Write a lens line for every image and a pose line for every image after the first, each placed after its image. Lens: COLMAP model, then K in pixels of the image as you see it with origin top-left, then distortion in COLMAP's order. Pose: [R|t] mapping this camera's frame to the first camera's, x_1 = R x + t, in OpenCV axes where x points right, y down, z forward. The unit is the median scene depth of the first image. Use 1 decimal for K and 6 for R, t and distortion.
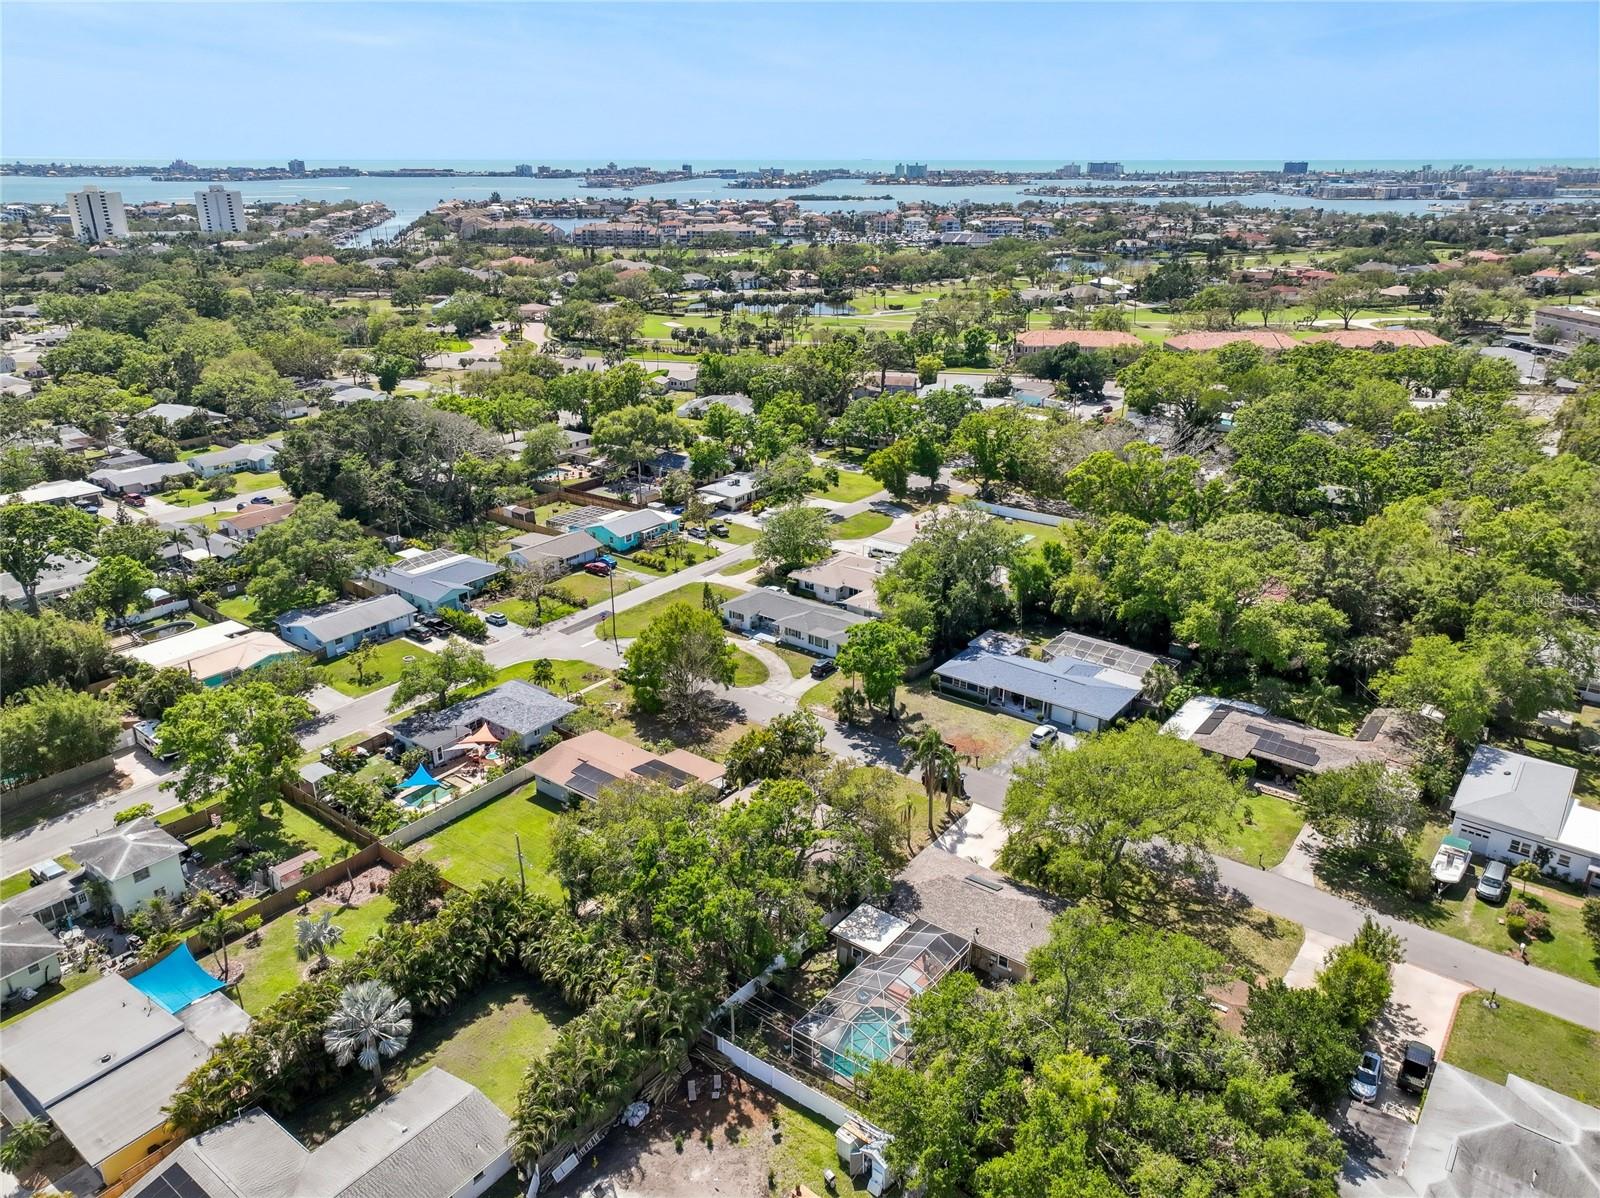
lens RADIAL K [[1128.8, 0, 800.0], [0, 1128.8, 599.0], [0, 0, 1]] dist [0.005211, 0.006740]
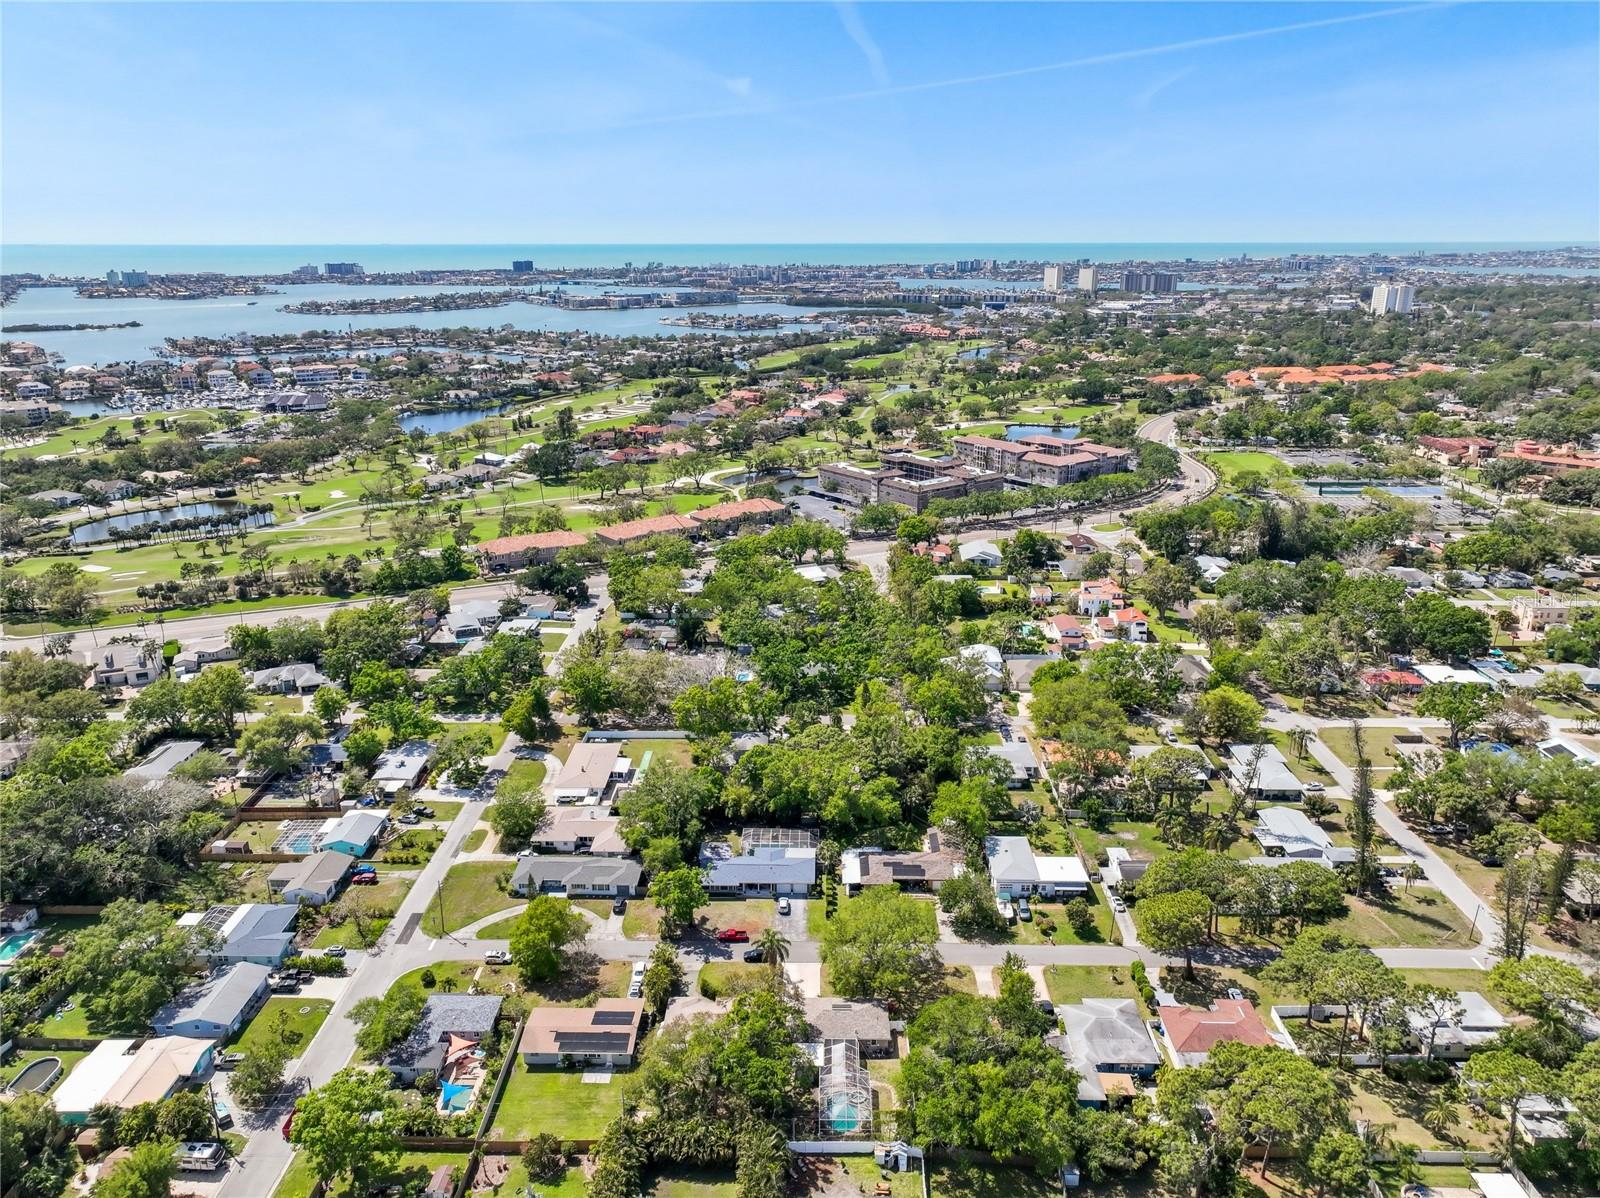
lens RADIAL K [[1117.1, 0, 802.4], [0, 1117.1, 610.1], [0, 0, 1]] dist [0.004229, 0.004734]
pose [[0.804846, -0.187339, 0.563141, -0.508850], [0.217511, 0.975960, 0.013803, -0.268188], [-0.552189, 0.111380, 0.826246, -0.348527]]
